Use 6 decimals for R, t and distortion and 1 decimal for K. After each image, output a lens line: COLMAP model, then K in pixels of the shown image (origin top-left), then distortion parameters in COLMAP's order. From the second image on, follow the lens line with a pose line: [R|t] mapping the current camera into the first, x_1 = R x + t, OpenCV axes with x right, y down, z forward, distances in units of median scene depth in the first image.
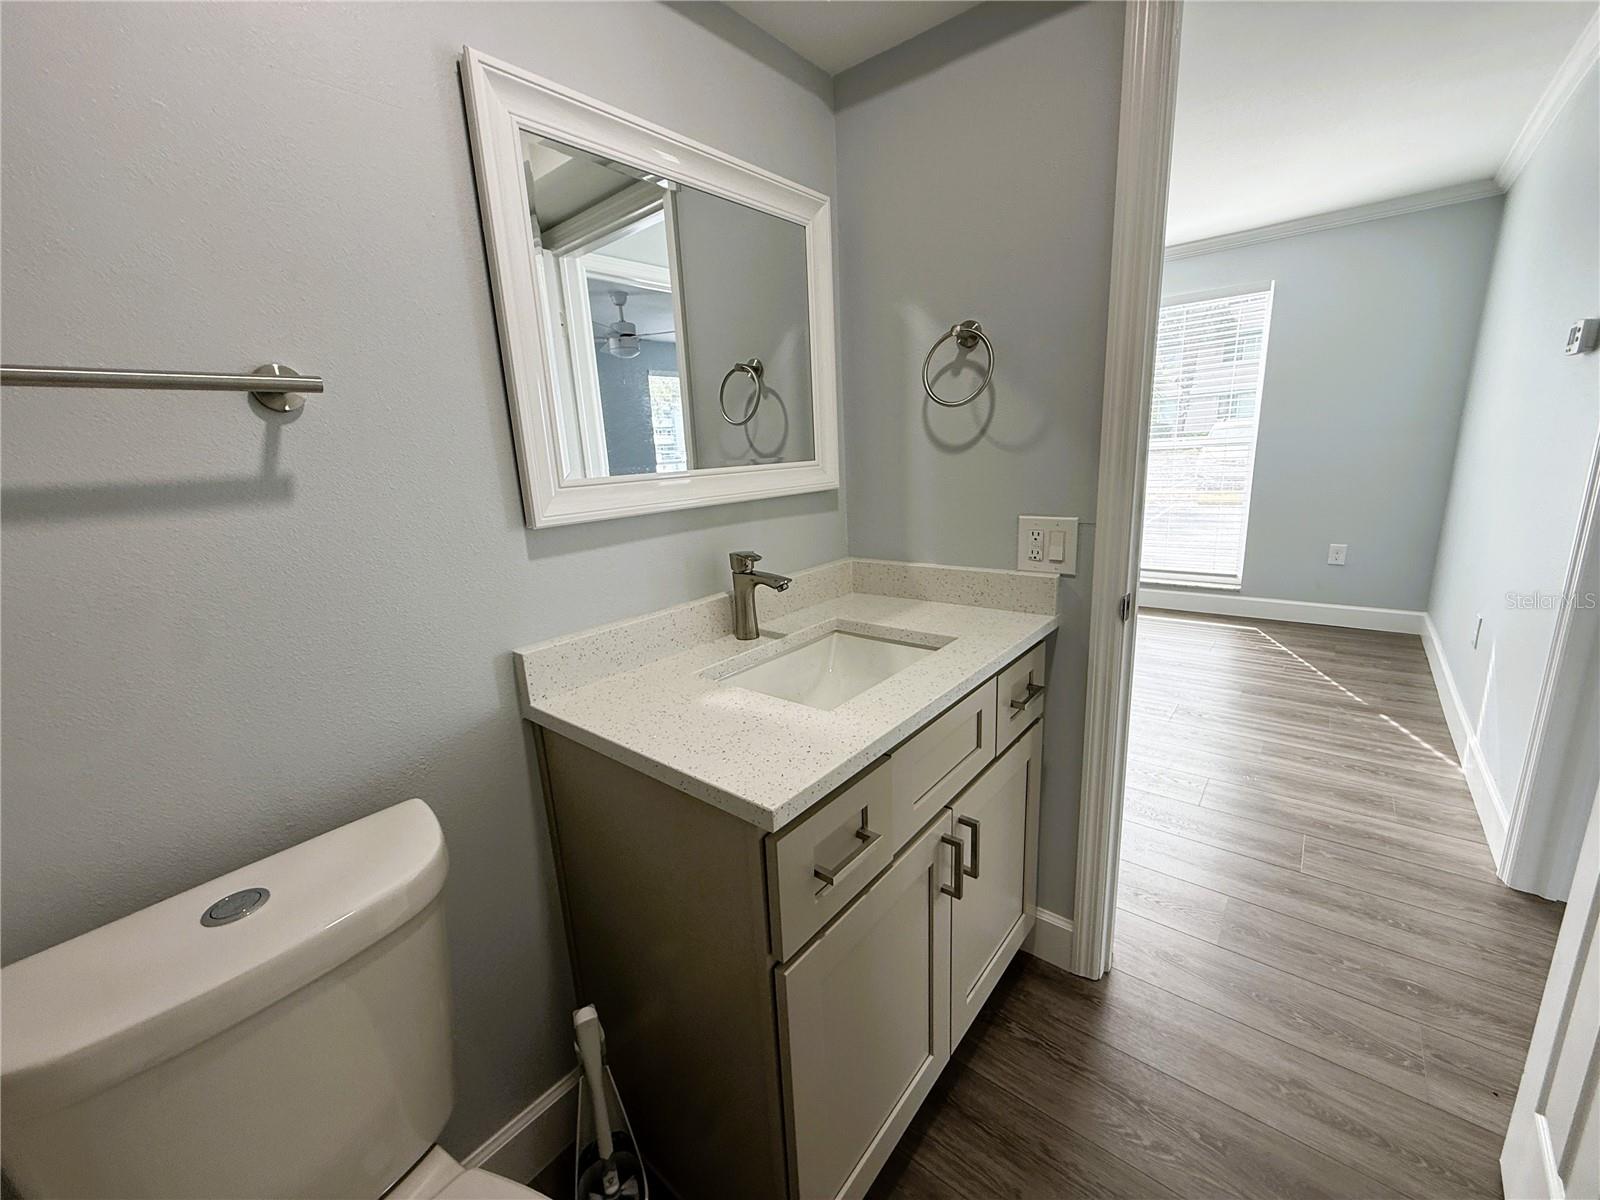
lens RADIAL K [[638.6, 0, 797.6], [0, 638.6, 600.5], [0, 0, 1]] dist [-0.000673, -0.000102]
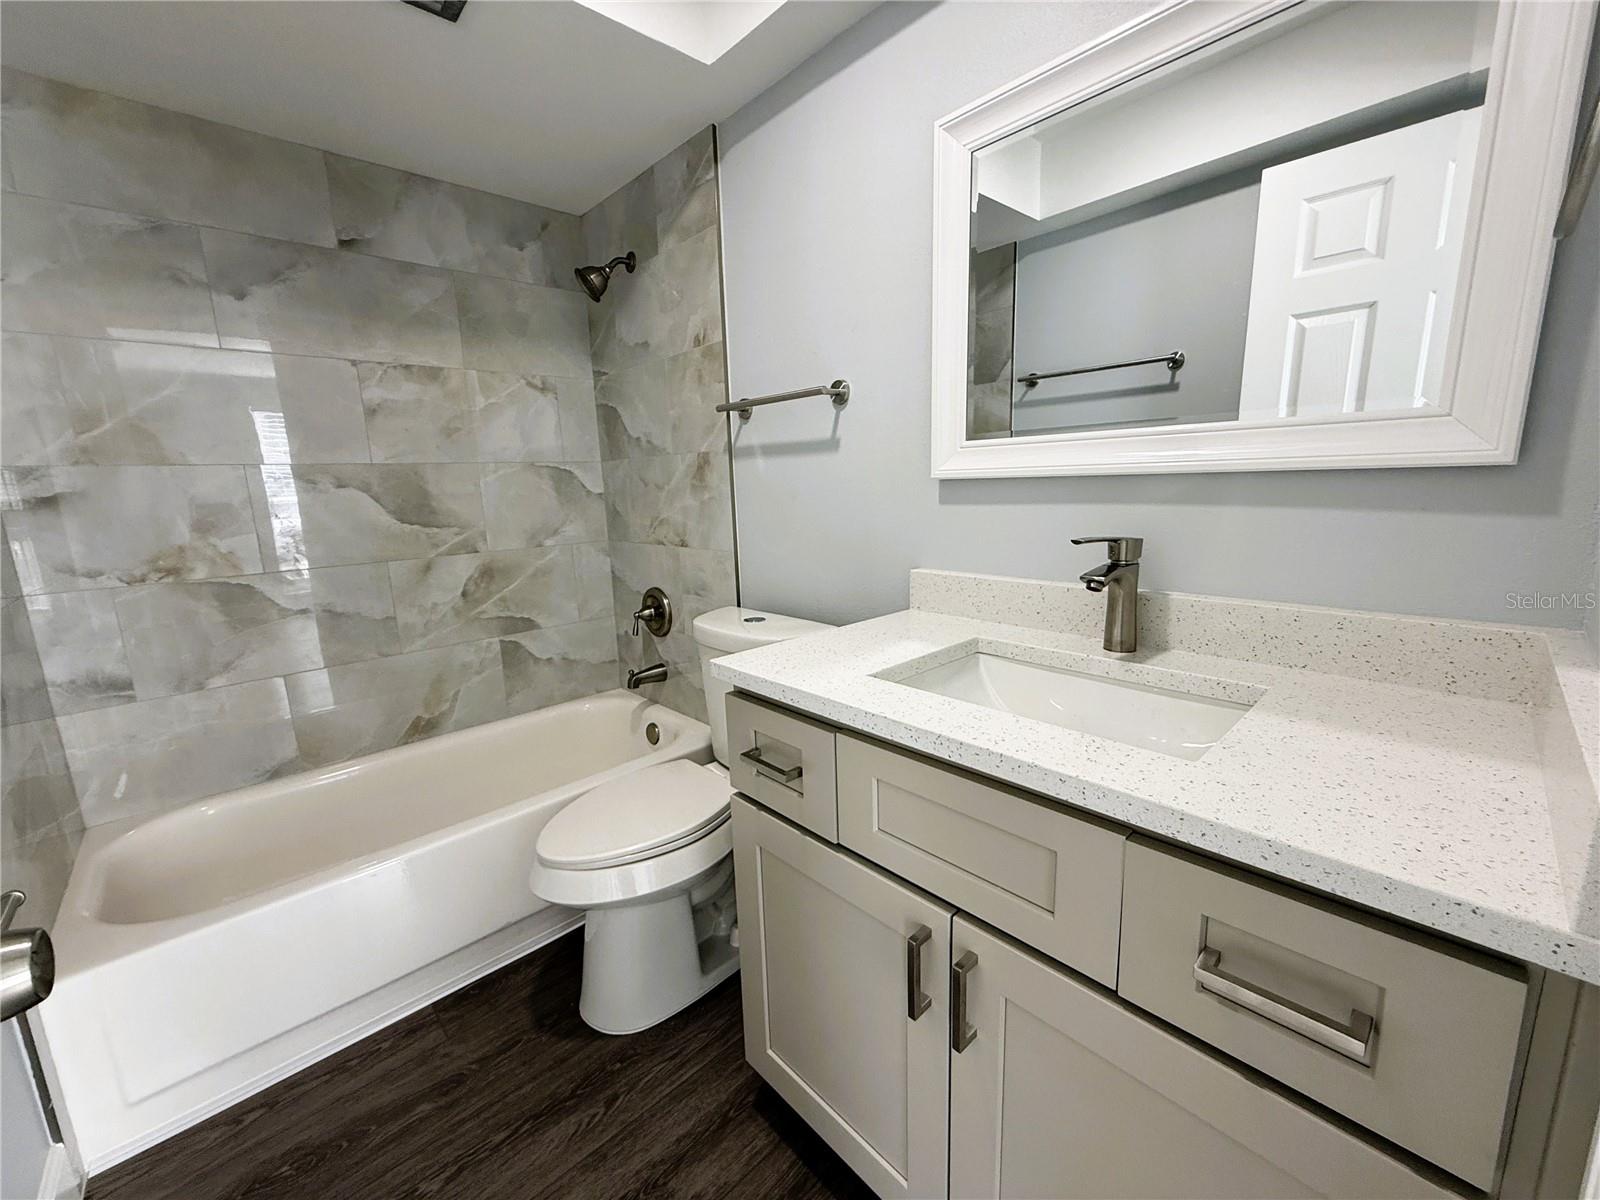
lens RADIAL K [[638.6, 0, 797.6], [0, 638.6, 600.5], [0, 0, 1]] dist [-0.000673, -0.000102]
pose [[-0.130425, 0.249427, -0.959570, 0.824495], [-0.185044, 0.944707, 0.270715, -0.159479], [0.974037, 0.212871, -0.077058, 0.772972]]
